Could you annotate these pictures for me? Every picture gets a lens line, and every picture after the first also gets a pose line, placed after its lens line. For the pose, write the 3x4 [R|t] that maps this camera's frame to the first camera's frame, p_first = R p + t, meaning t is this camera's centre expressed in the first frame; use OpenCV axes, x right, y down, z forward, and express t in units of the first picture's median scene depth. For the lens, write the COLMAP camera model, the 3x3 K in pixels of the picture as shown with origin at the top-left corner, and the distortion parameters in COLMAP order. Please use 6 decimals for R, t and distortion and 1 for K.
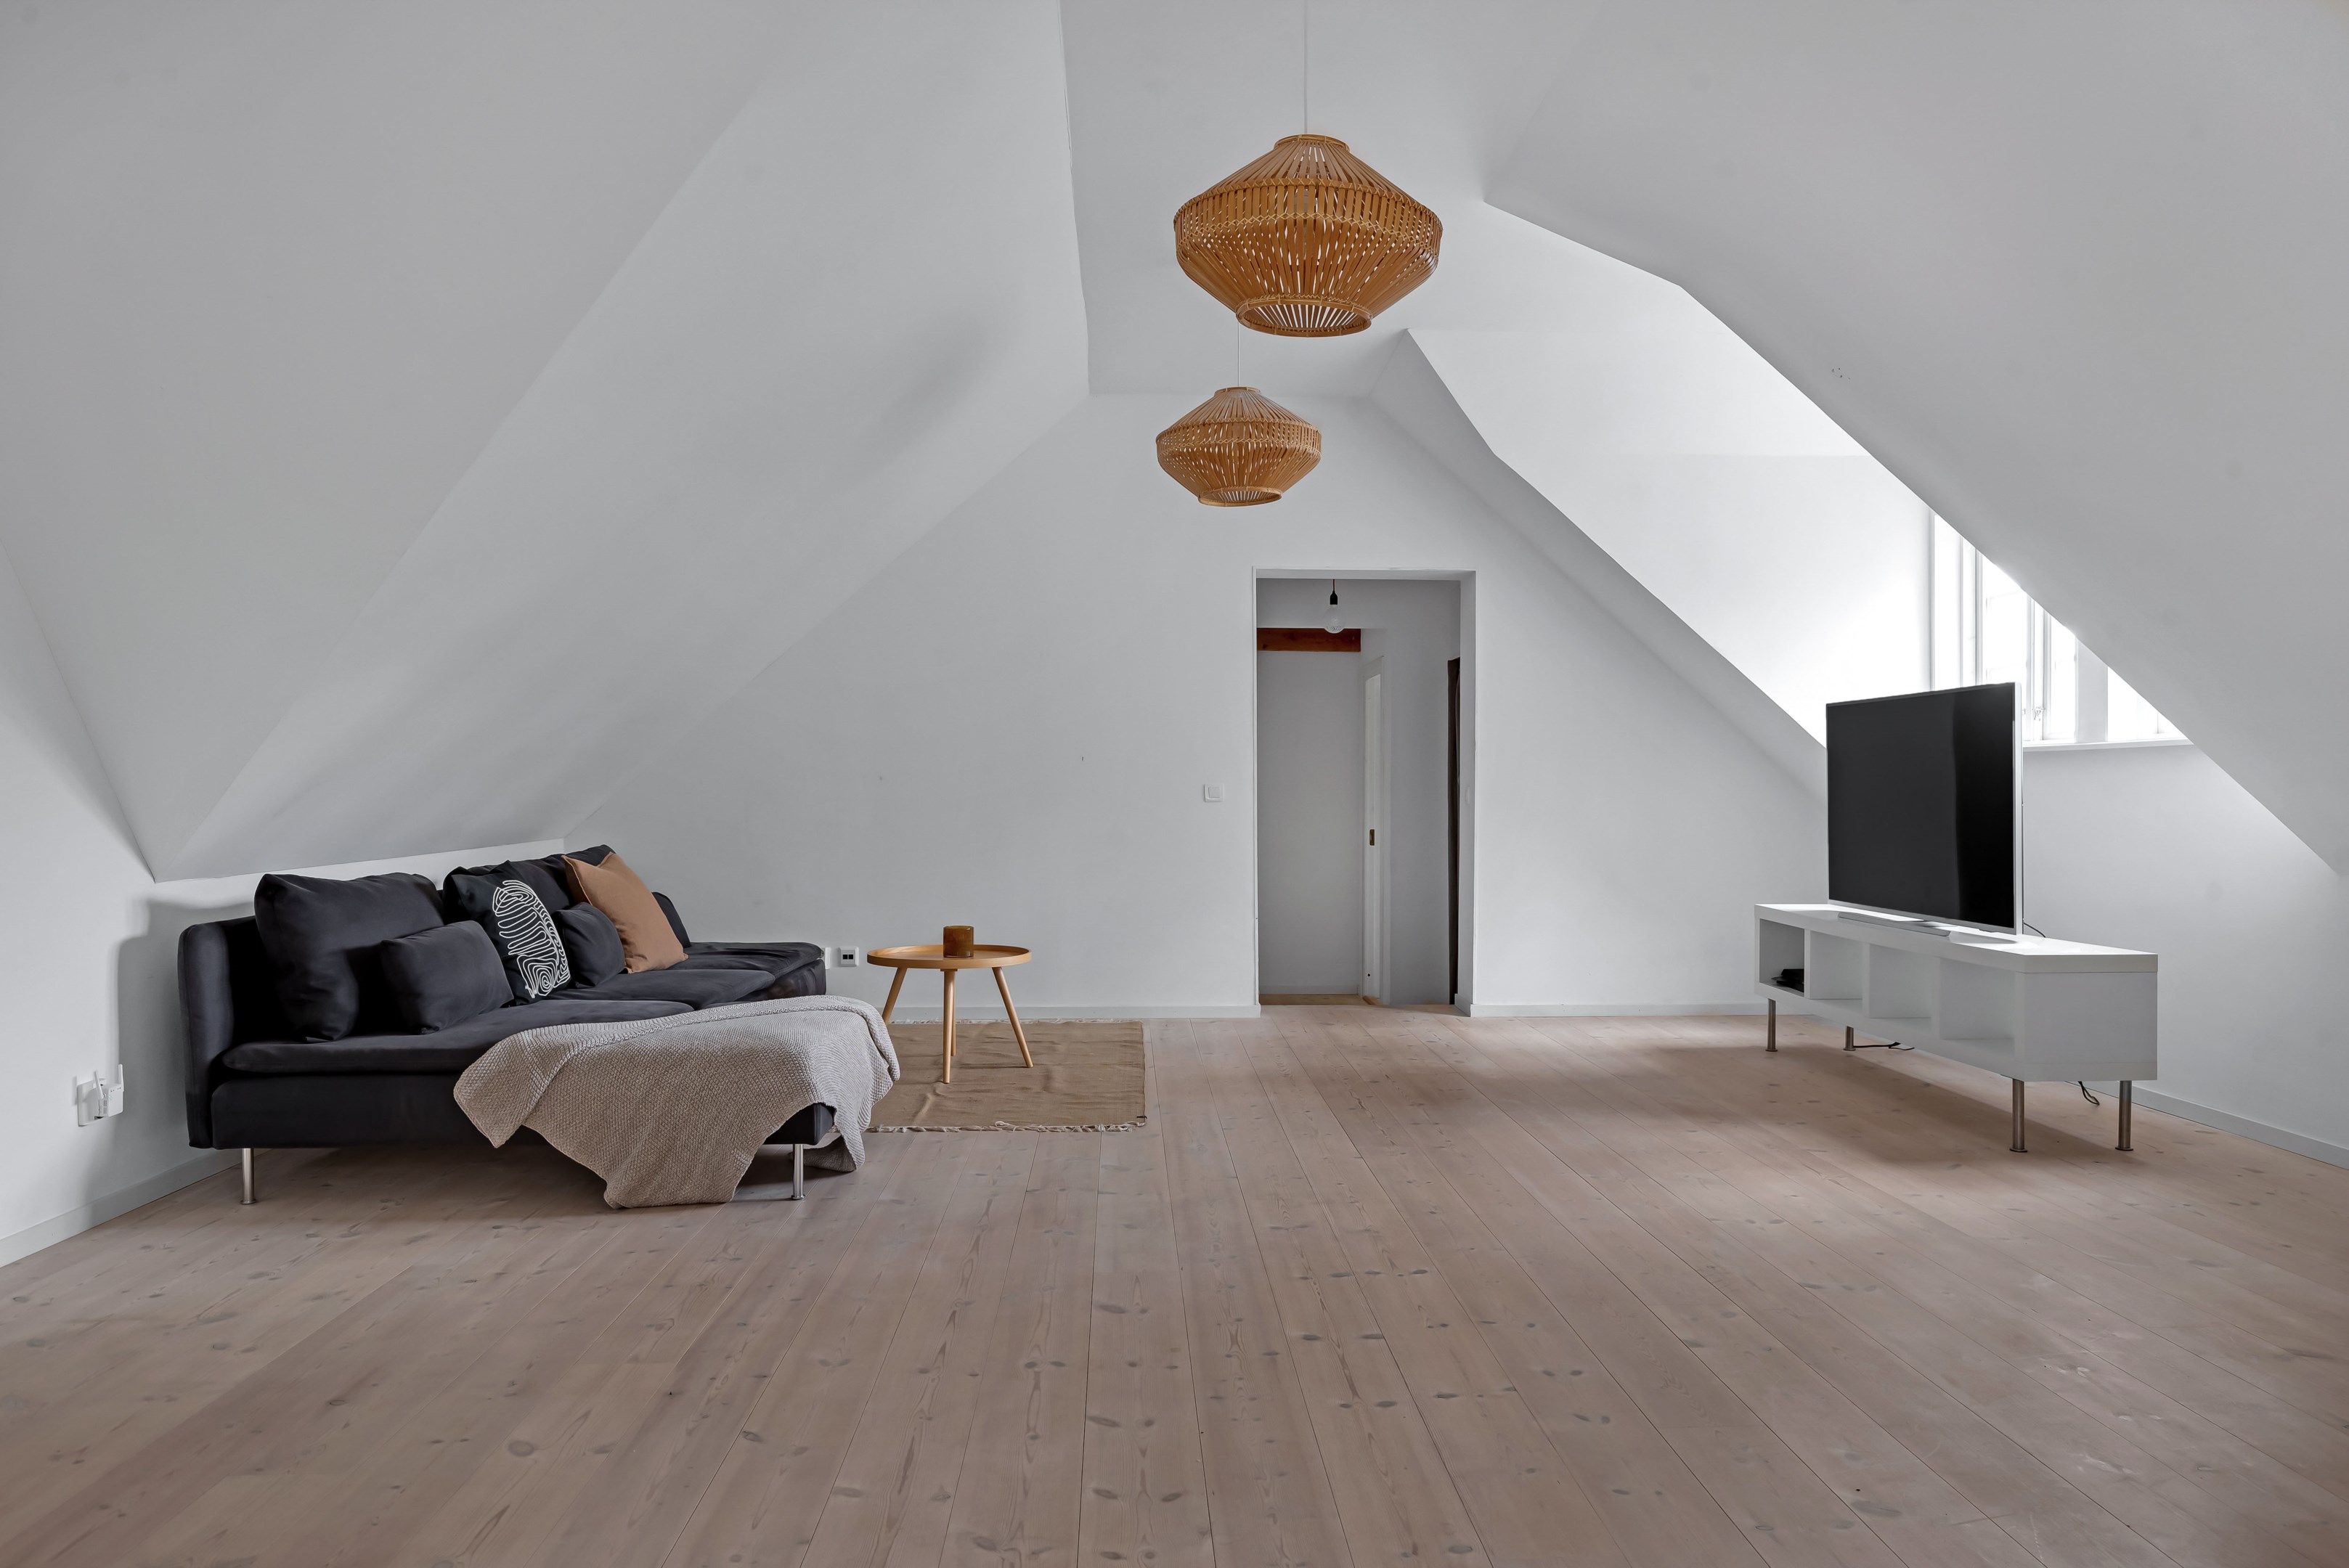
lens RADIAL K [[1496.2, 0, 1217.6], [0, 1496.2, 788.9], [0, 0, 1]] dist [-0.008412, -0.000430]
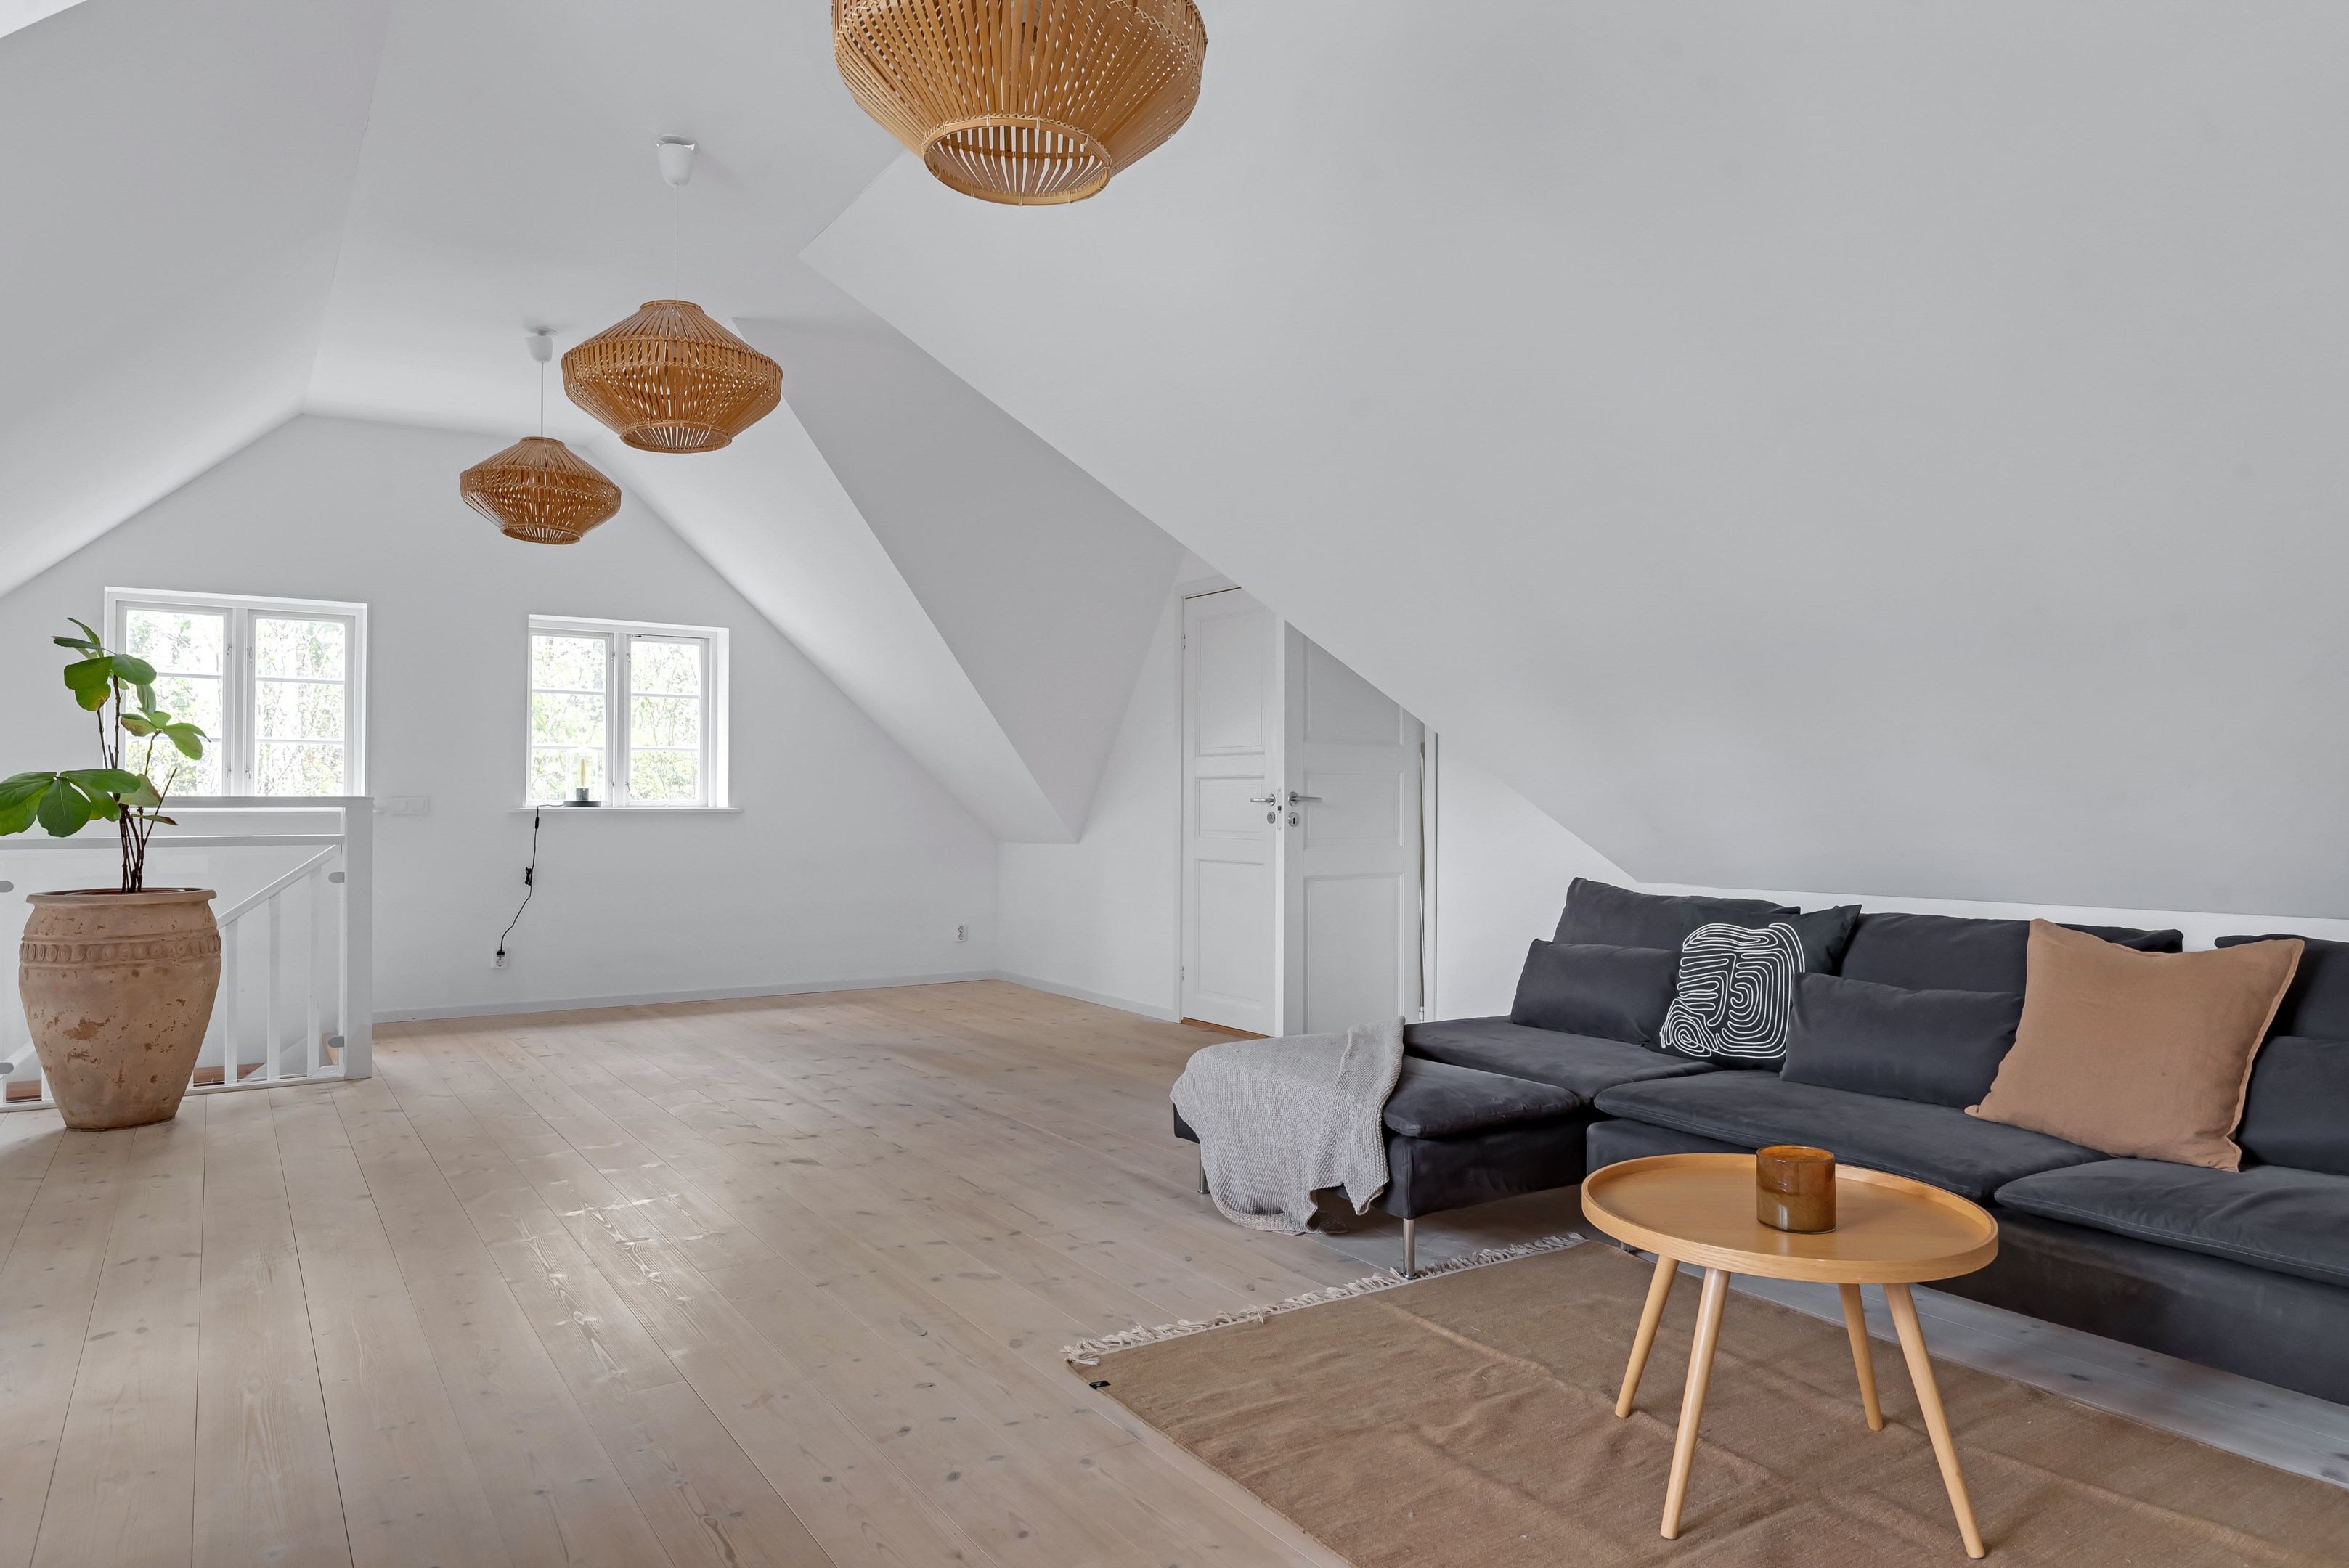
lens RADIAL K [[1496.2, 0, 1217.6], [0, 1496.2, 788.9], [0, 0, 1]] dist [-0.008412, -0.000430]
pose [[-0.856670, -0.007629, -0.515809, 0.285901], [-0.004010, 0.999959, -0.008130, -0.005613], [0.515850, -0.004897, -0.856665, 2.091019]]
